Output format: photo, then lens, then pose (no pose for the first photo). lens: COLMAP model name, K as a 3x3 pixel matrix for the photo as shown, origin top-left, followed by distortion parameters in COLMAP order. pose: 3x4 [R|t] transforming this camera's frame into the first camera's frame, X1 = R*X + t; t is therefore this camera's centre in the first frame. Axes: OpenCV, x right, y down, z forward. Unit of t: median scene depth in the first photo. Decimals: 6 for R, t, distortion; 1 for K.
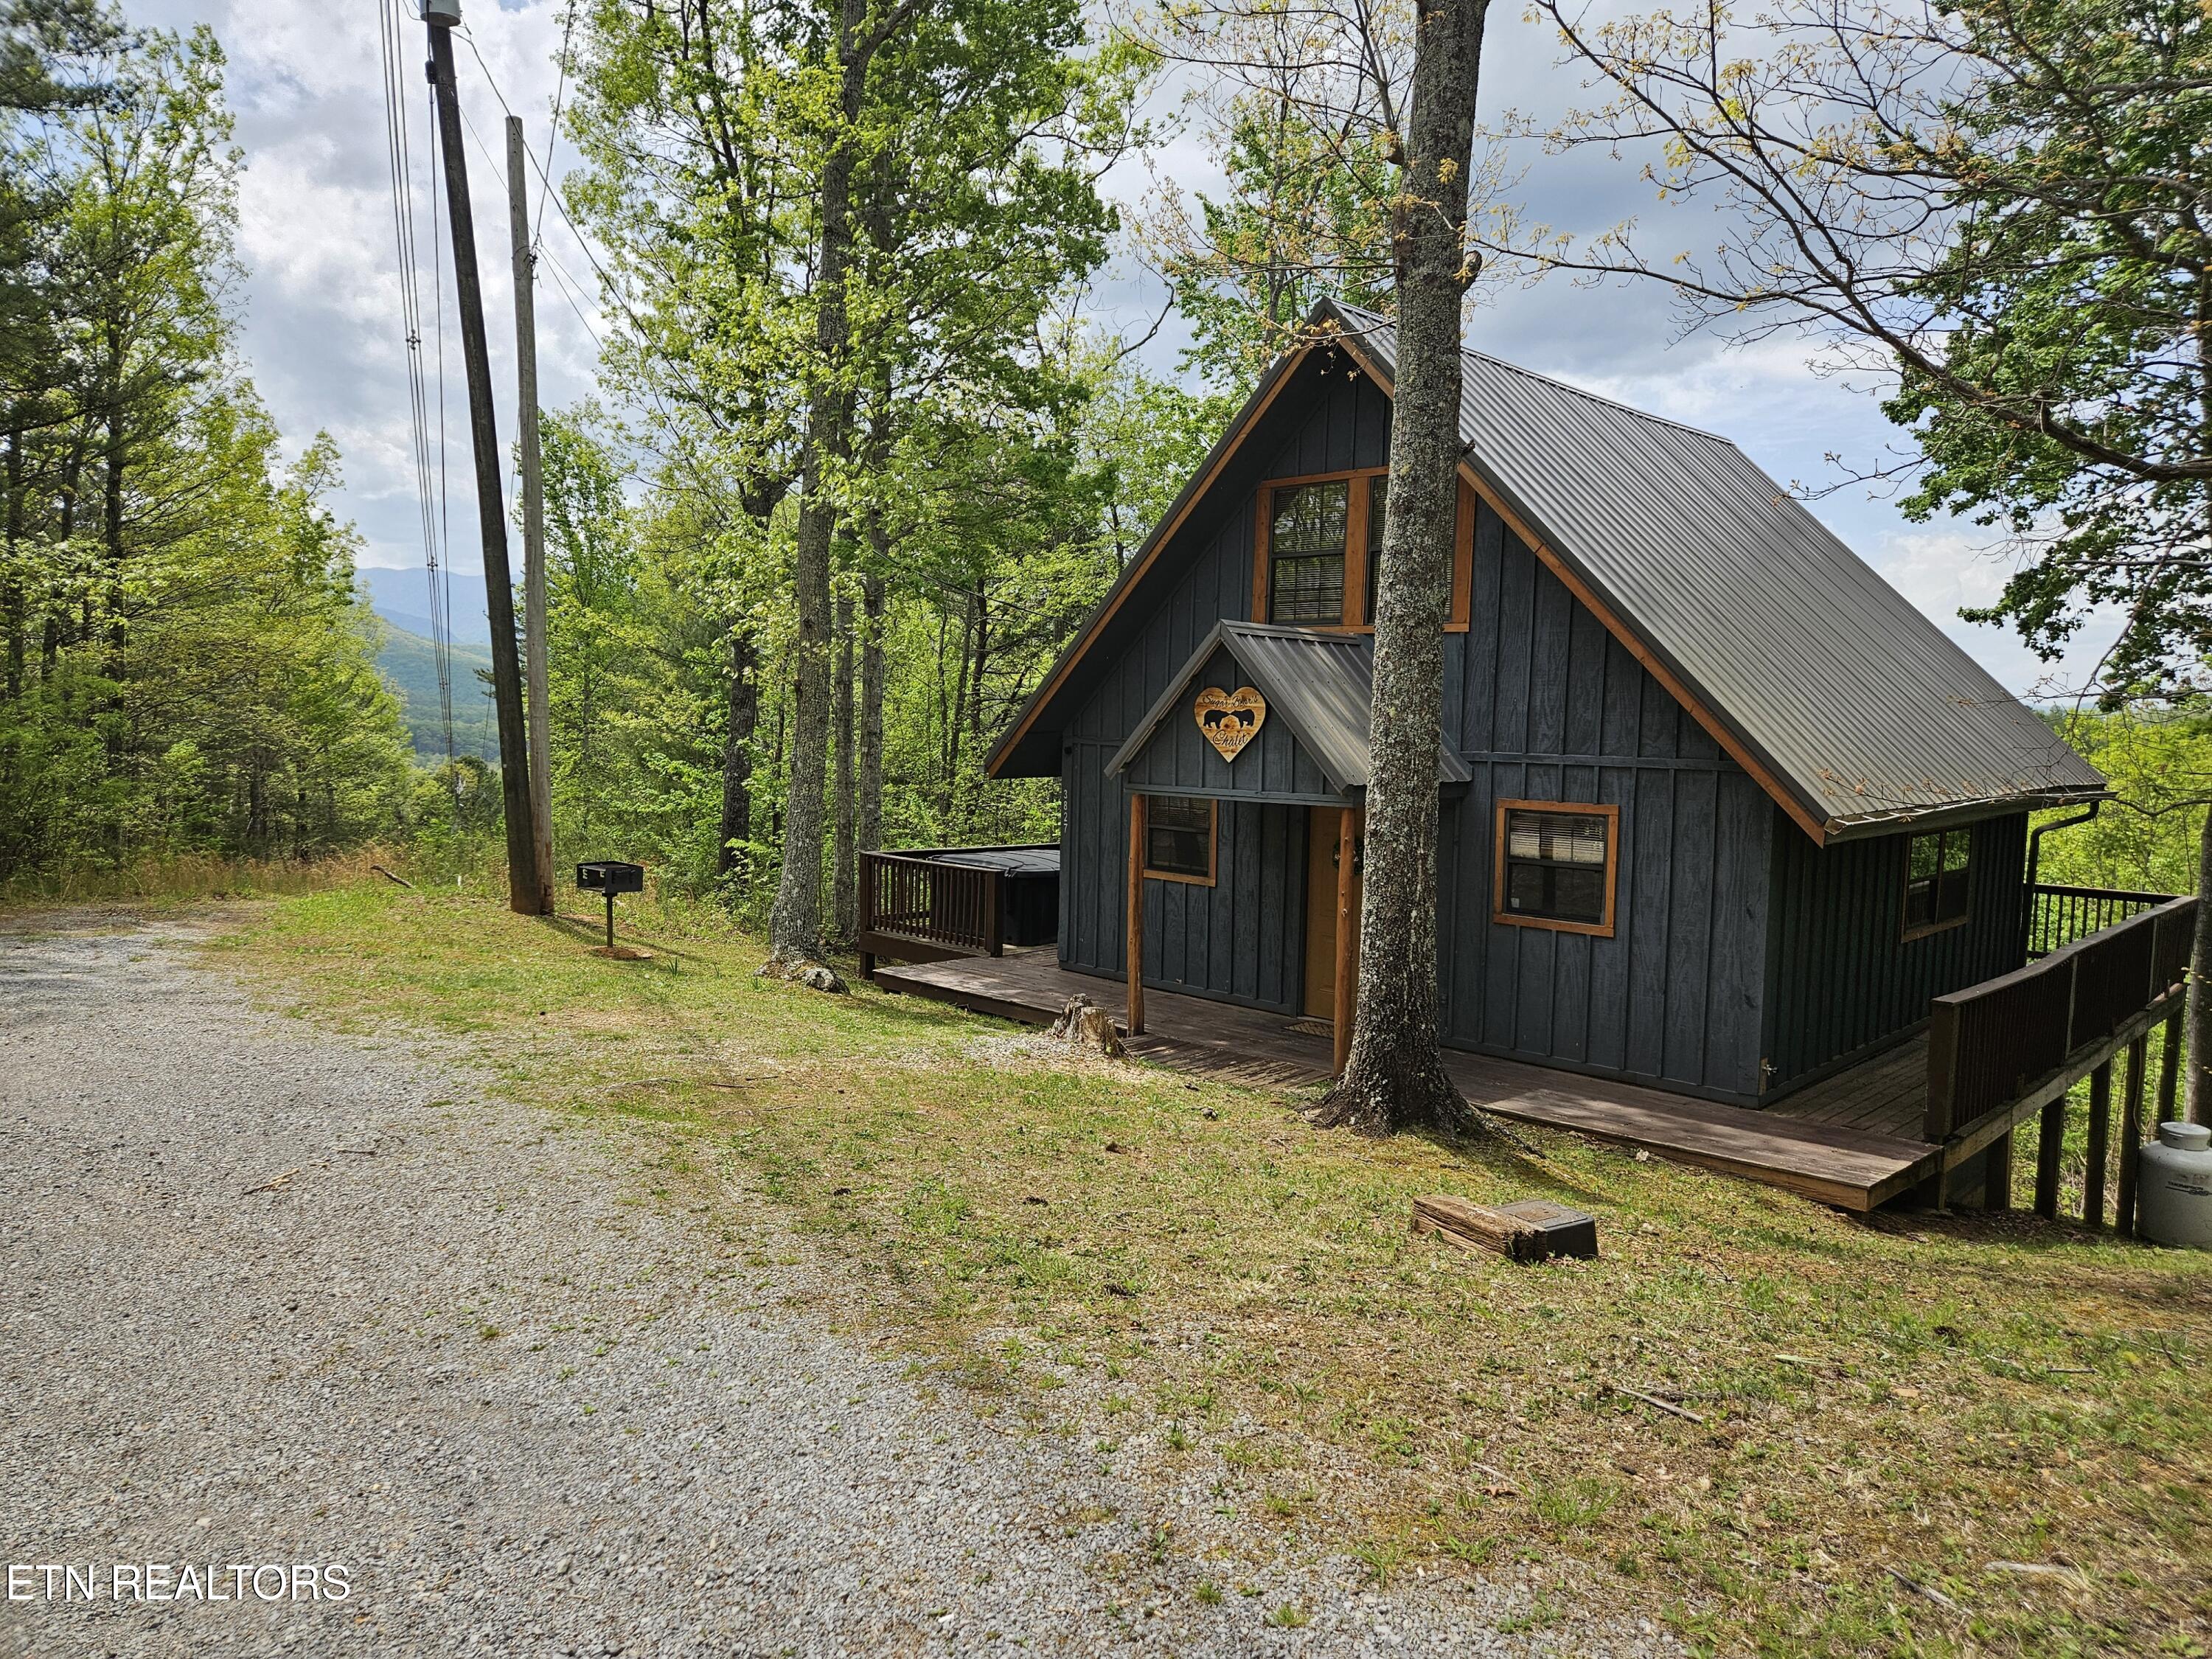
lens RADIAL K [[1477.3, 0, 1106.0], [0, 1477.3, 829.5], [0, 0, 1]] dist [0.089562, -0.075995]
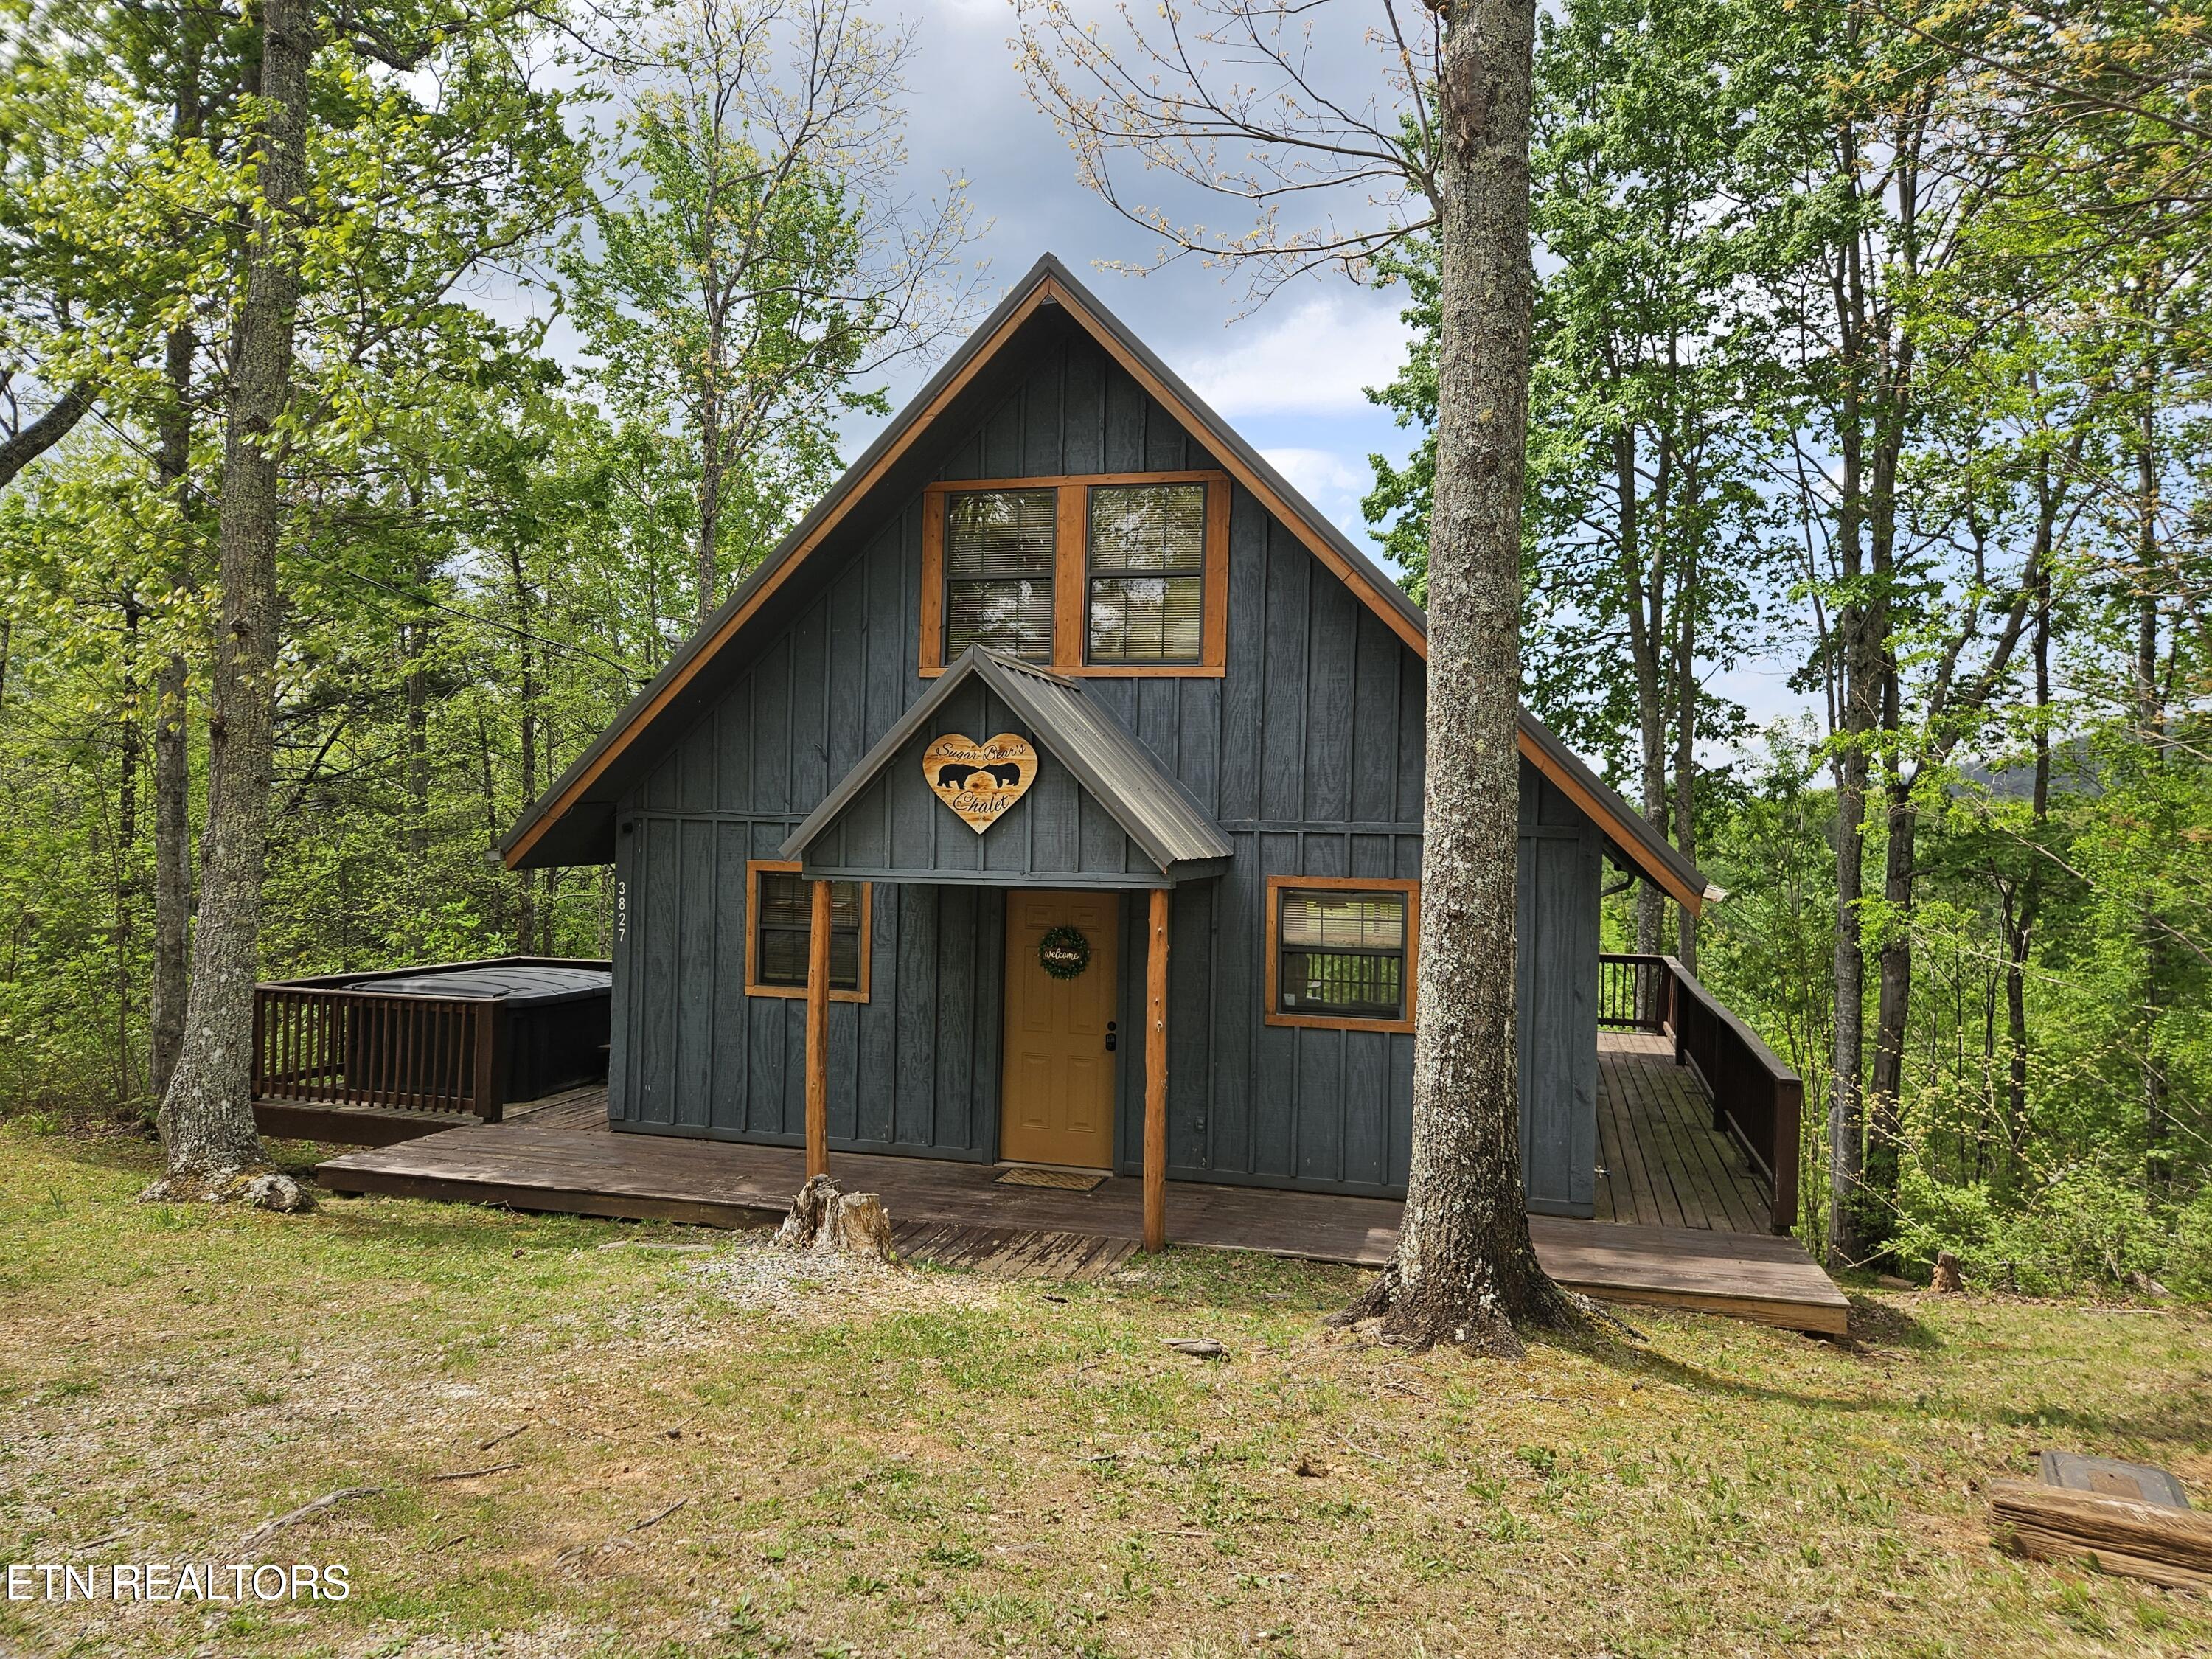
lens RADIAL K [[1477.3, 0, 1106.0], [0, 1477.3, 829.5], [0, 0, 1]] dist [0.089562, -0.075995]
pose [[0.882659, -0.007105, 0.469961, -0.210070], [0.037654, 0.997741, -0.055636, -0.003804], [-0.468504, 0.066804, 0.880932, 0.311071]]
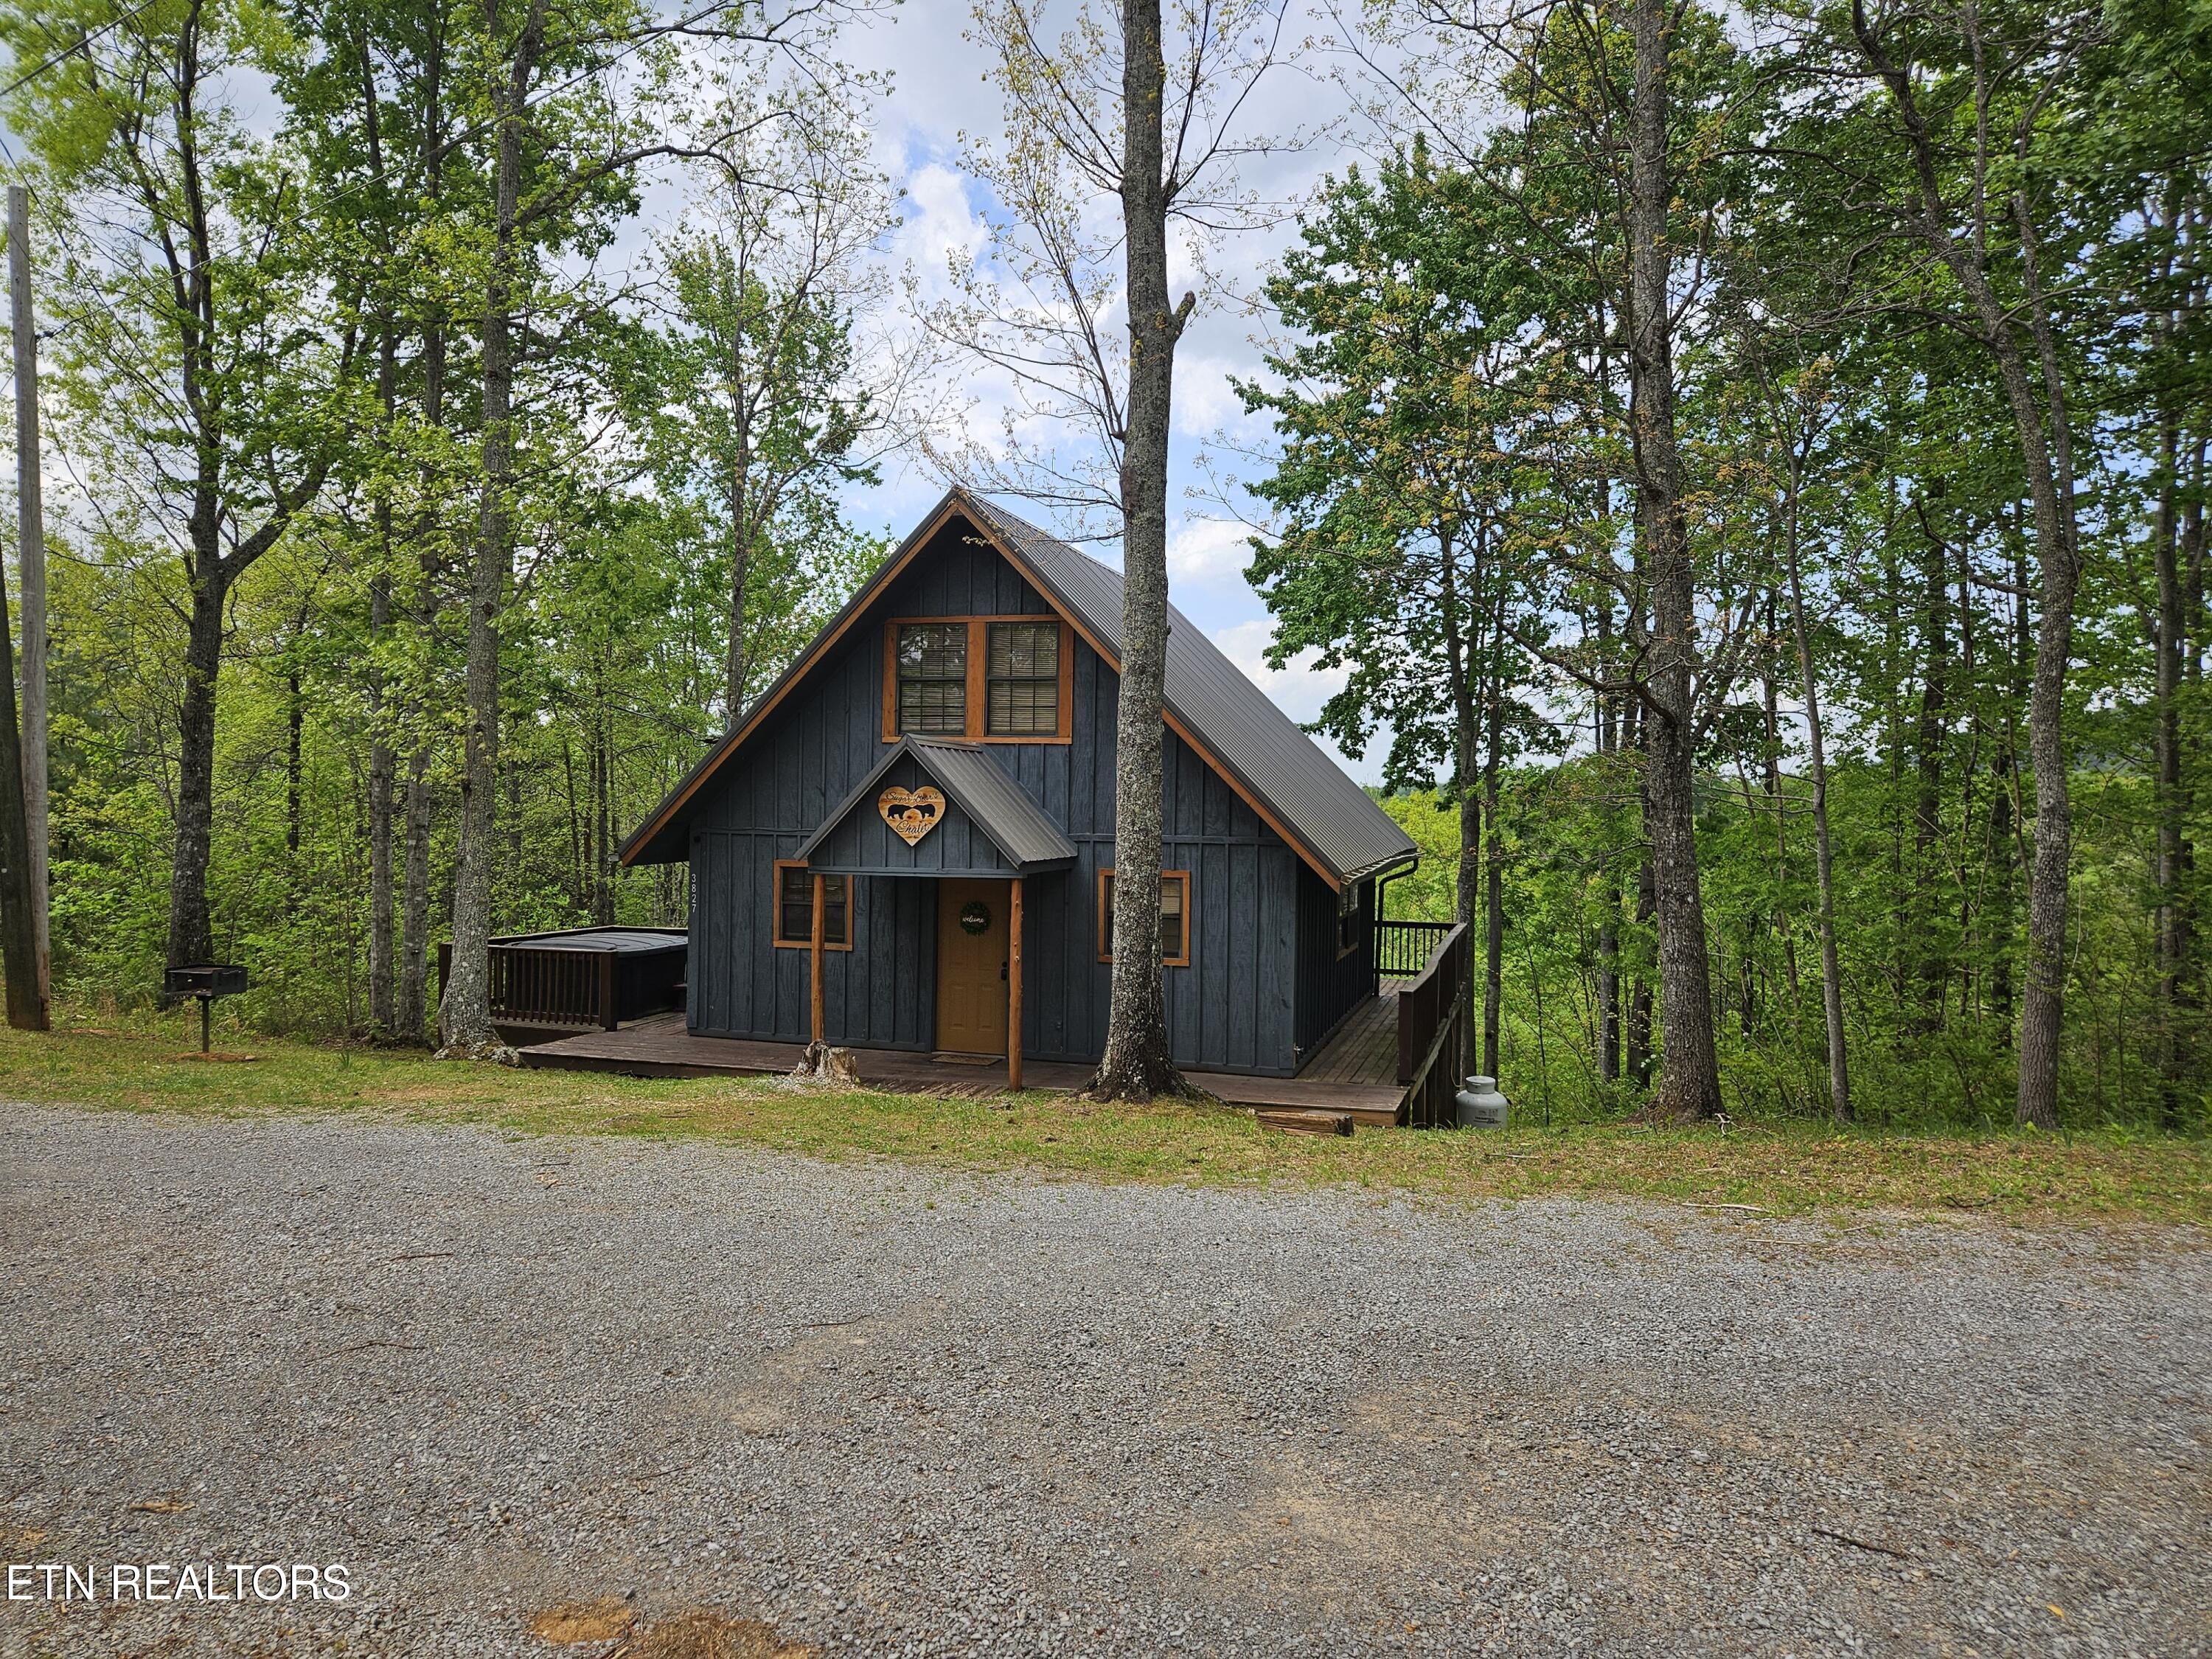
lens RADIAL K [[1492.6, 0, 1063.5], [0, 1492.6, 828.1], [0, 0, 1]] dist [0.096691, -0.074435]
pose [[0.900662, -0.018503, 0.434125, -0.349387], [0.042189, 0.998096, -0.044989, 0.001679], [-0.432466, 0.058835, 0.899728, -0.195934]]
